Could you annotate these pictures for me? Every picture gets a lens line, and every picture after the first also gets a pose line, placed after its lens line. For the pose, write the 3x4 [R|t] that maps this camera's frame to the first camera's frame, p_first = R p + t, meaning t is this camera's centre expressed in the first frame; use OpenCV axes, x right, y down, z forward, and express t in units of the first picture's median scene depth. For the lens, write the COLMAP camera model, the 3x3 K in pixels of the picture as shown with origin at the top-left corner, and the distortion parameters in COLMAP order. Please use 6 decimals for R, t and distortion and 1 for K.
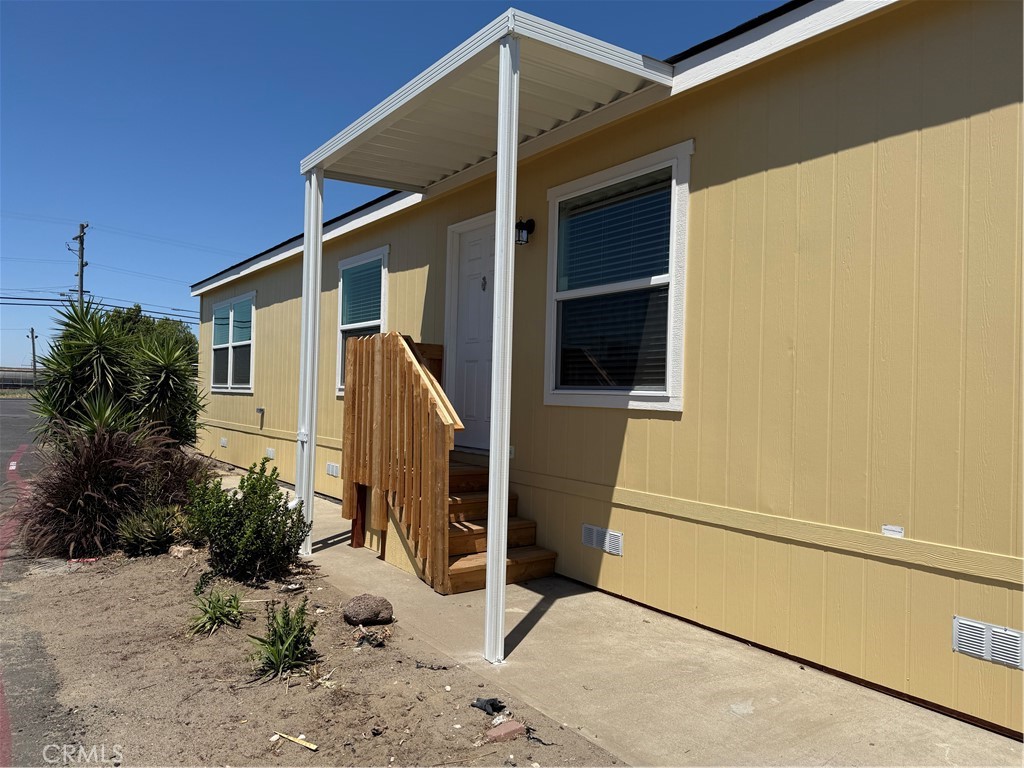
lens RADIAL K [[730.1, 0, 500.8], [0, 730.1, 388.4], [0, 0, 1]] dist [0.031211, -0.043172]
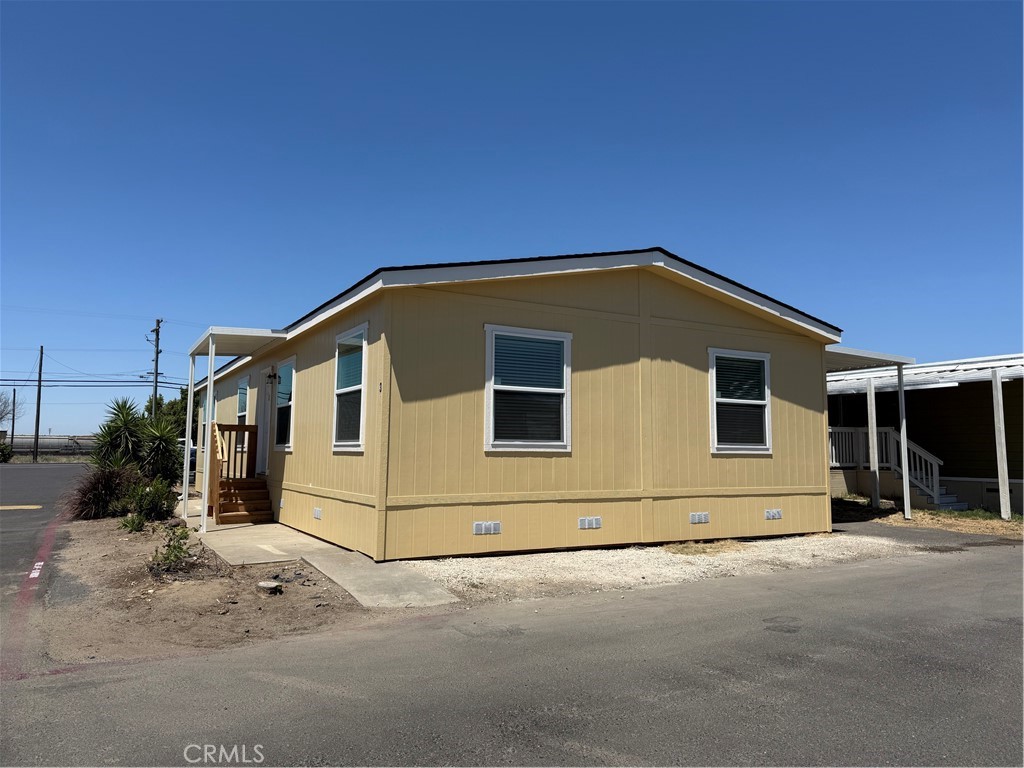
lens RADIAL K [[700.5, 0, 495.1], [0, 700.5, 385.0], [0, 0, 1]] dist [0.035679, -0.050222]
pose [[0.995928, -0.028806, -0.085424, 0.524213], [0.021338, 0.995973, -0.087082, 0.011706], [0.087588, 0.084905, 0.992532, -0.670455]]
